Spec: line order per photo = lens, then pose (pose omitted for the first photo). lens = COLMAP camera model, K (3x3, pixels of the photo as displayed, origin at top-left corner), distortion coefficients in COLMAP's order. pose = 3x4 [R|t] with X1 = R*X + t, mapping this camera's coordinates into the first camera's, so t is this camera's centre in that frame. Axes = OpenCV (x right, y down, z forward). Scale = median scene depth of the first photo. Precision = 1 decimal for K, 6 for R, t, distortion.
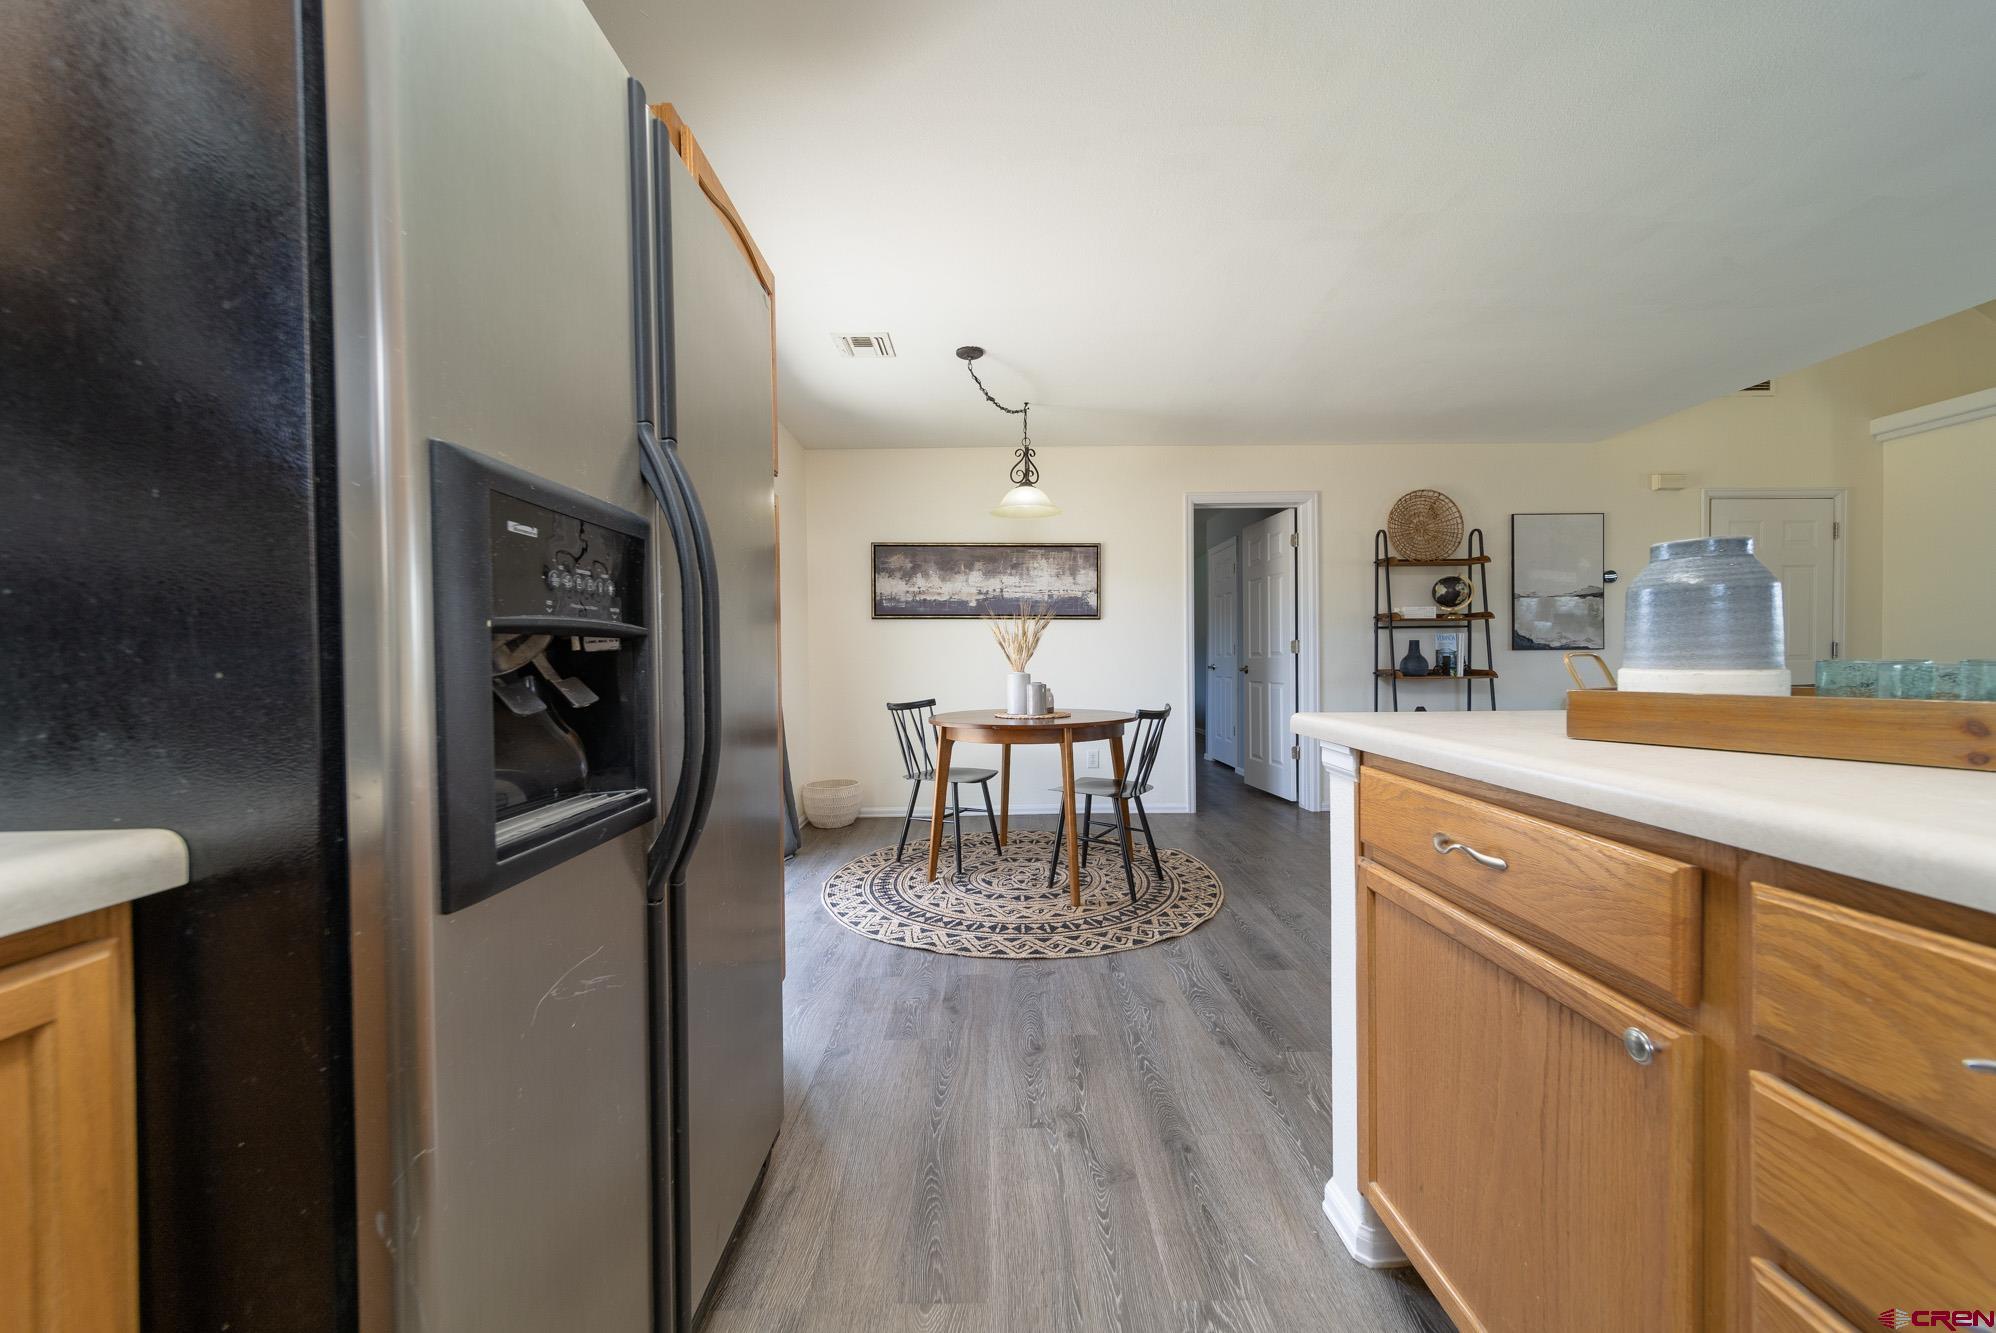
lens RADIAL K [[713.4, 0, 999.9], [0, 713.4, 663.9], [0, 0, 1]] dist [0.001560, 0.000288]
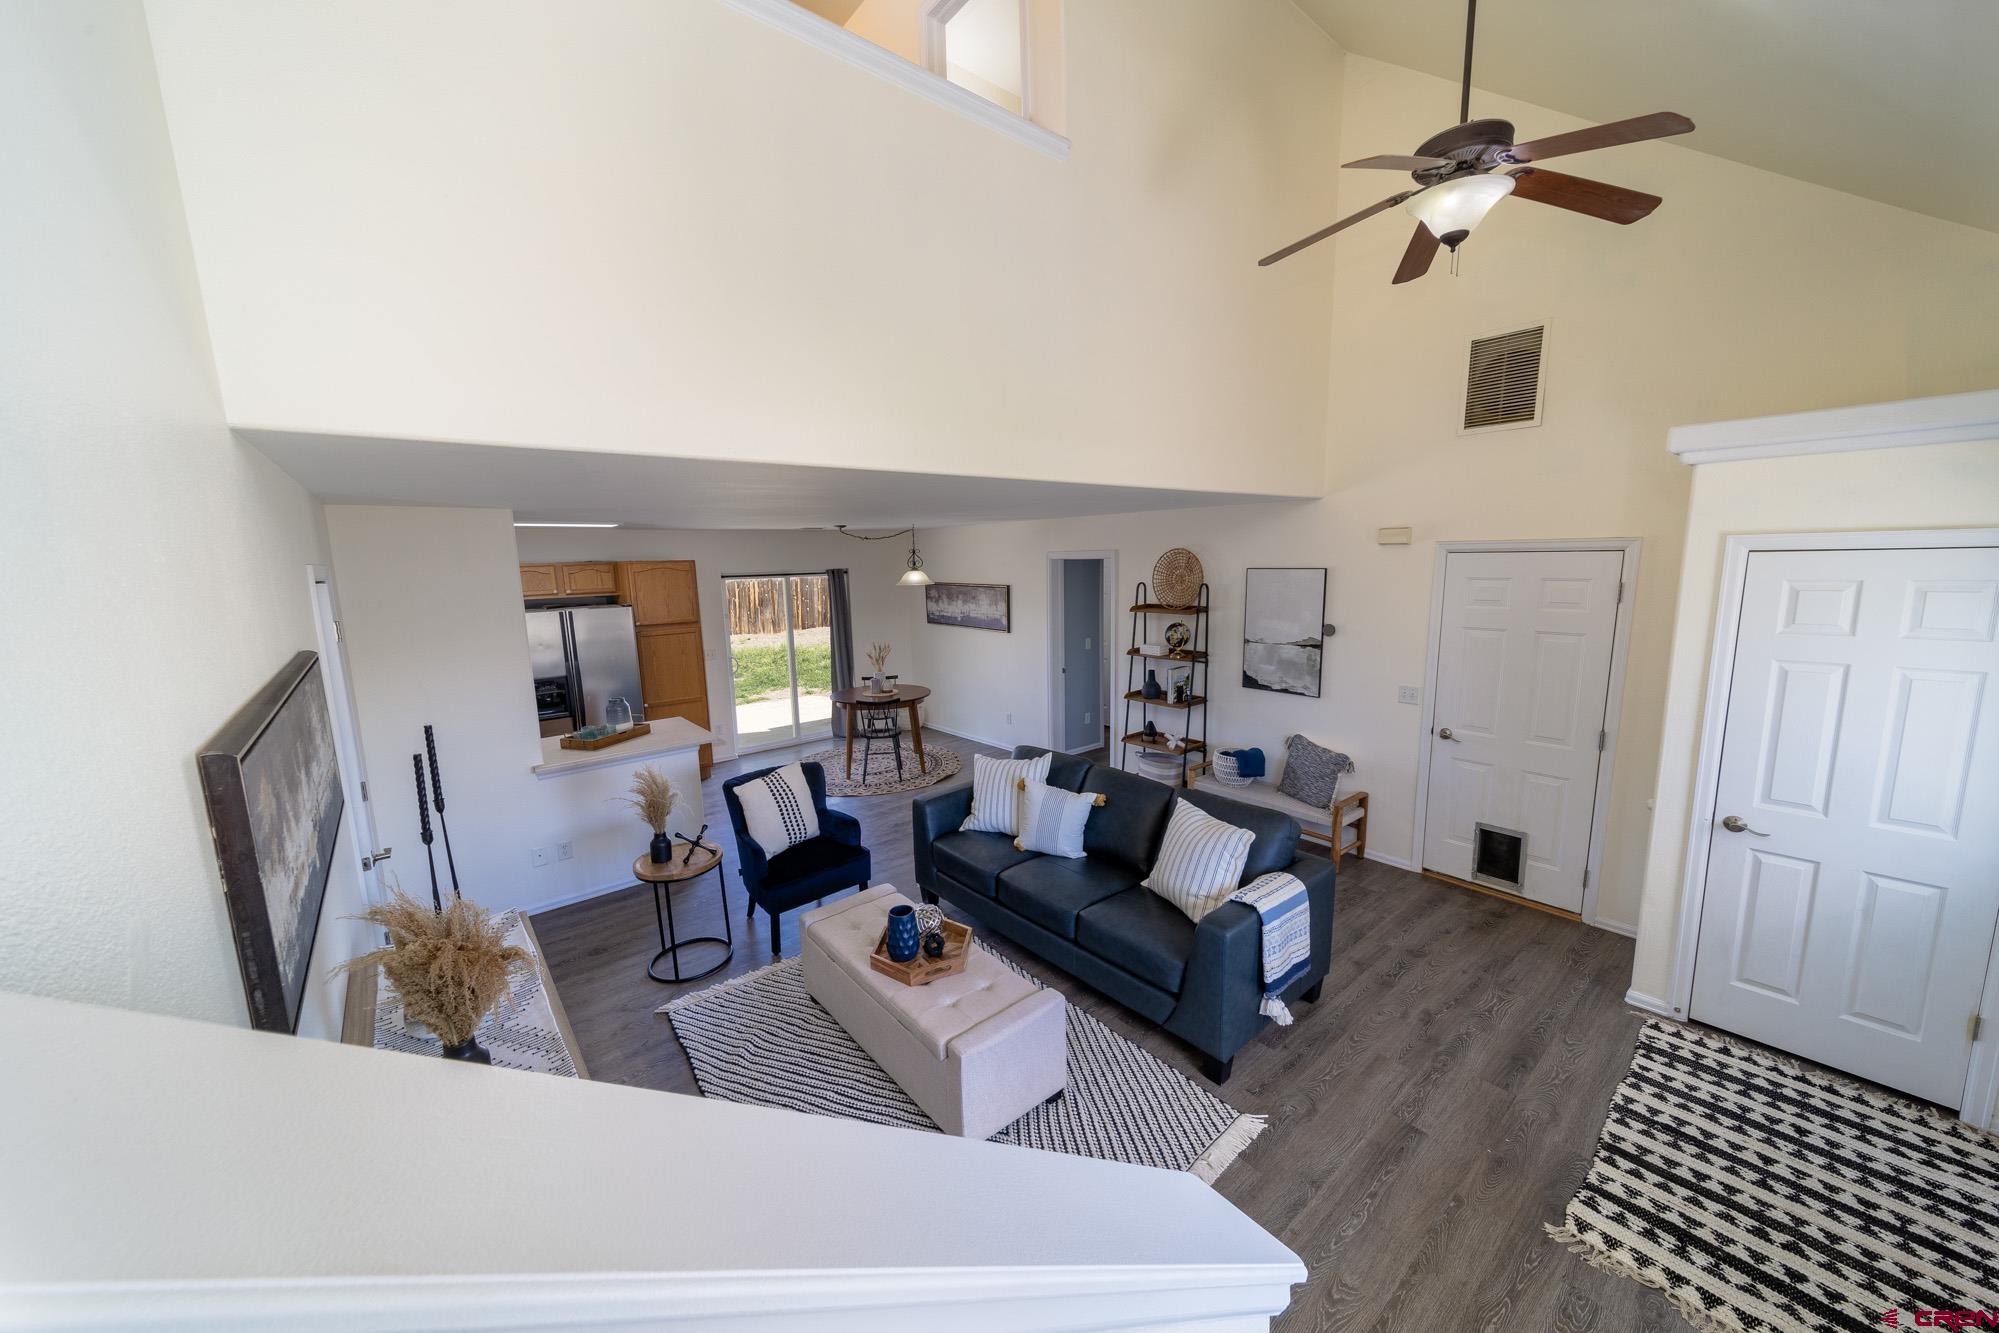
lens RADIAL K [[714.5, 0, 999.9], [0, 714.5, 664.3], [0, 0, 1]] dist [0.001560, 0.000288]
pose [[0.632971, 0.110676, -0.766224, 1.363055], [0.011681, 0.988251, 0.152396, -0.238144], [0.774087, -0.105412, 0.624241, -0.019700]]
